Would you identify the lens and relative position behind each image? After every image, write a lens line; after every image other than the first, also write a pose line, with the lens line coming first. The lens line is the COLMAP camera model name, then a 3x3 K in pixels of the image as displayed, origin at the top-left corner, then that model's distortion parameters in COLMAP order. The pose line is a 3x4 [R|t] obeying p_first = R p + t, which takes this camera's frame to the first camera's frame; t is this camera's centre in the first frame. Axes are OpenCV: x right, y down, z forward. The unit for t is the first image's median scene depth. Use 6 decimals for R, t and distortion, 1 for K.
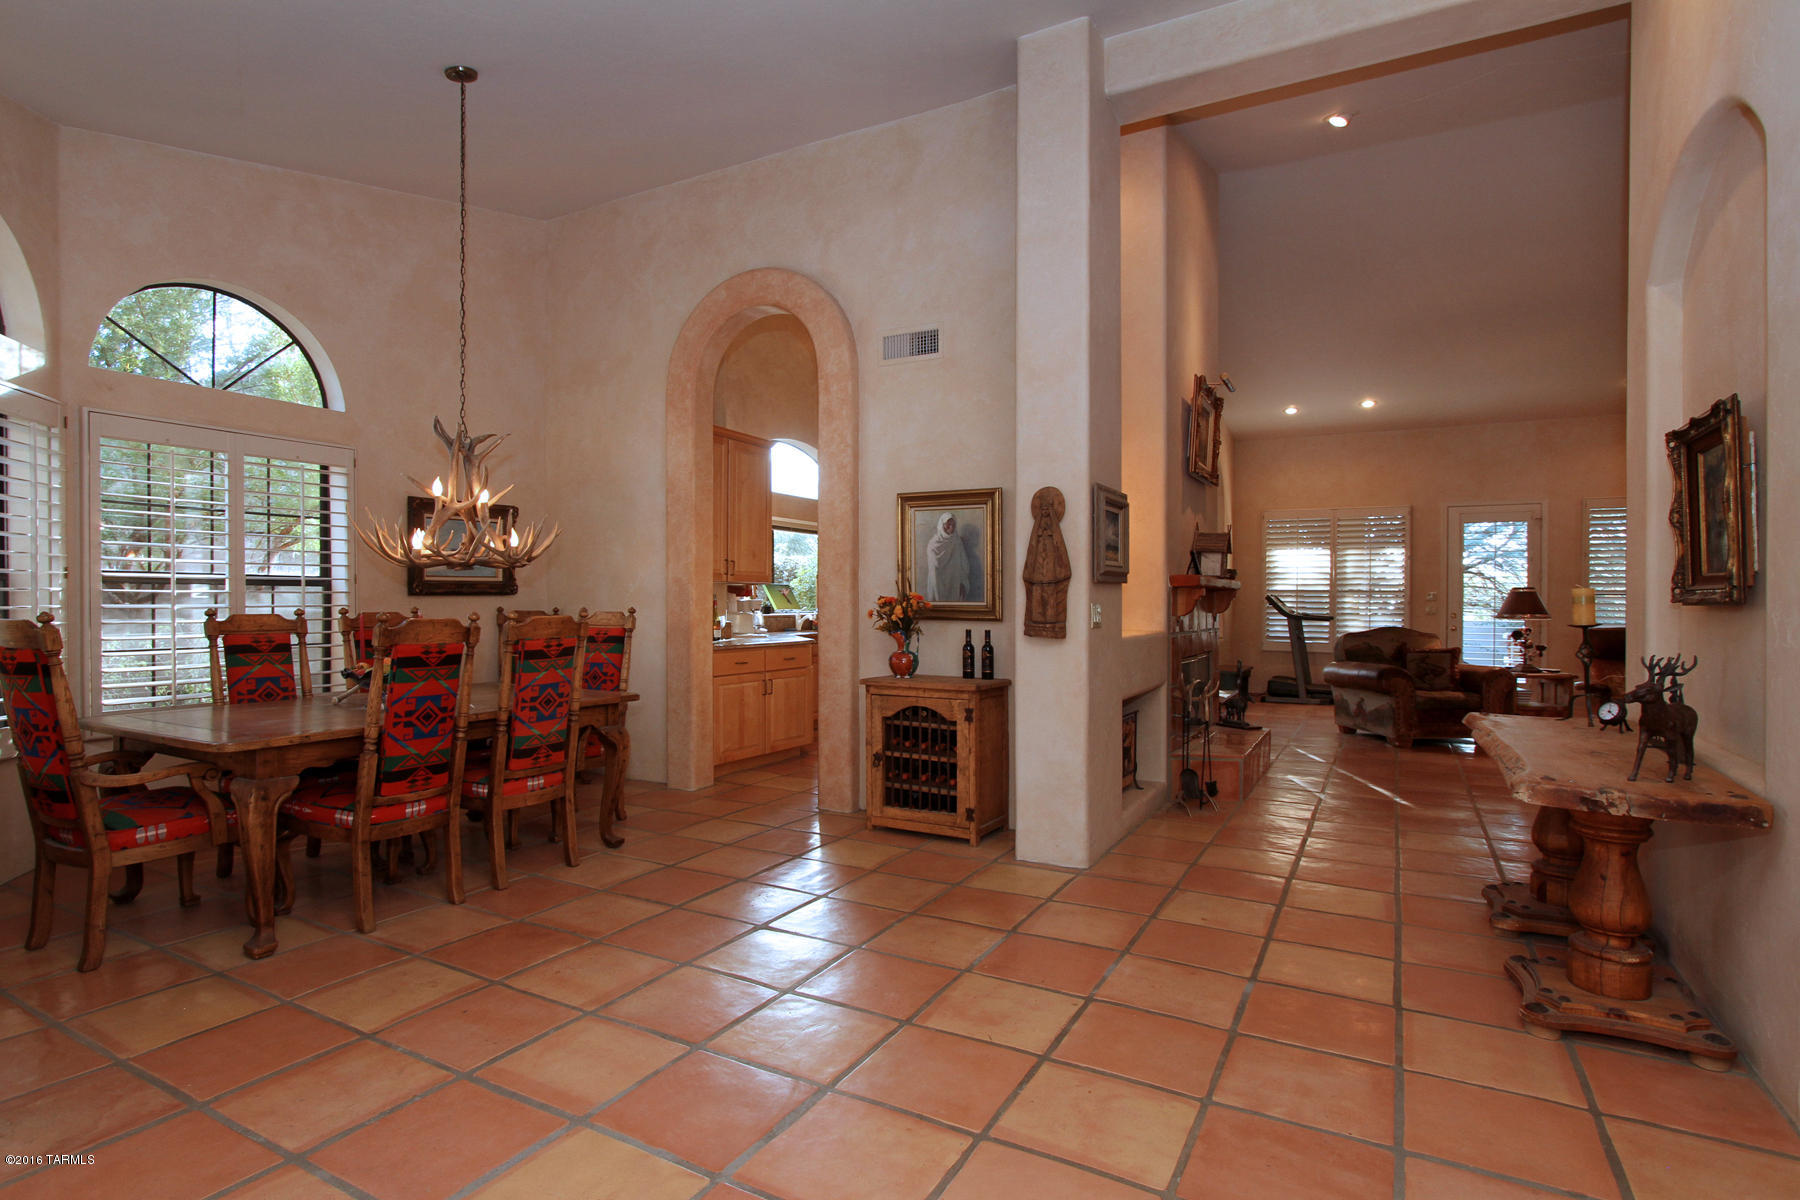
lens RADIAL K [[919.9, 0, 886.5], [0, 919.9, 592.2], [0, 0, 1]] dist [-0.011201, 0.001917]
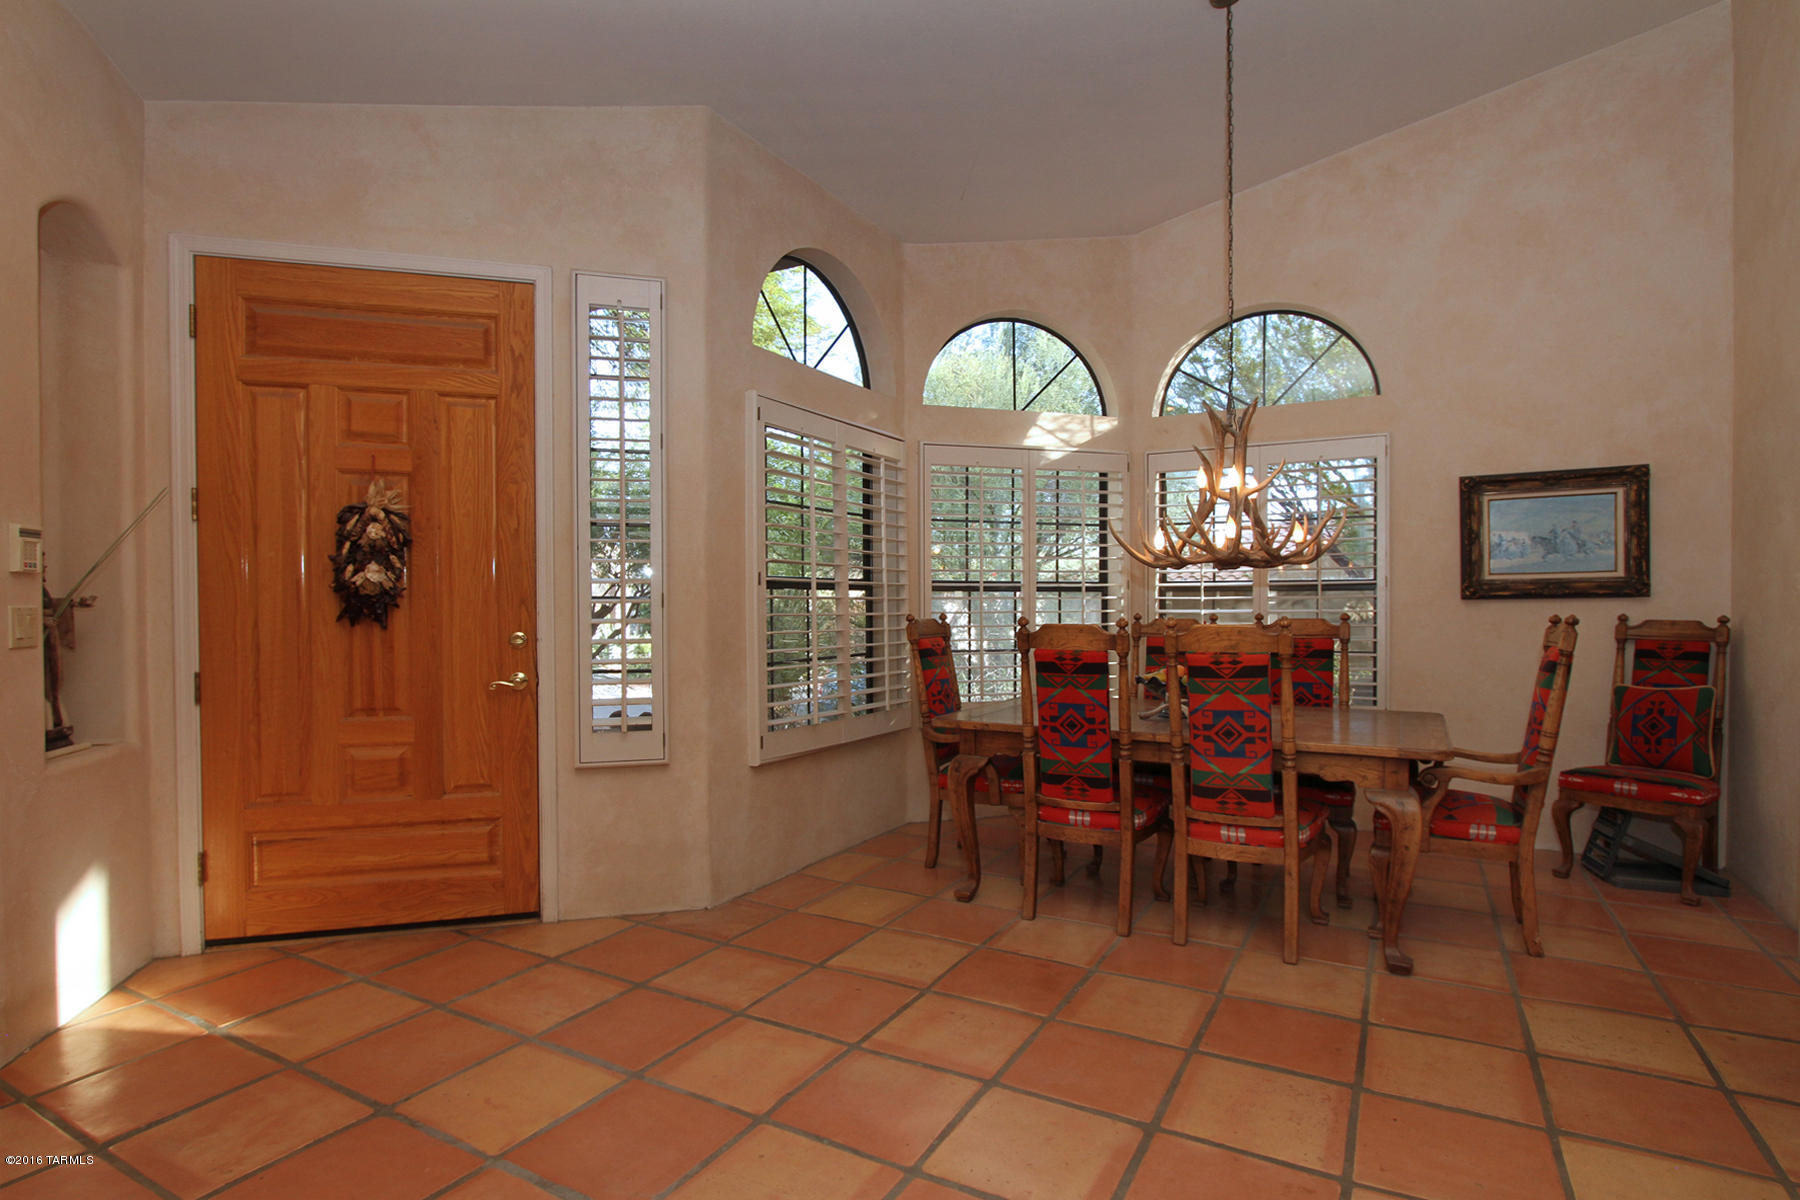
lens RADIAL K [[919.9, 0, 893.6], [0, 919.9, 611.8], [0, 0, 1]] dist [-0.011201, 0.001917]
pose [[0.001924, 0.009432, -0.999954, 0.439823], [0.011061, 0.999894, 0.009452, 0.003251], [0.999937, -0.011078, 0.001820, 0.747319]]
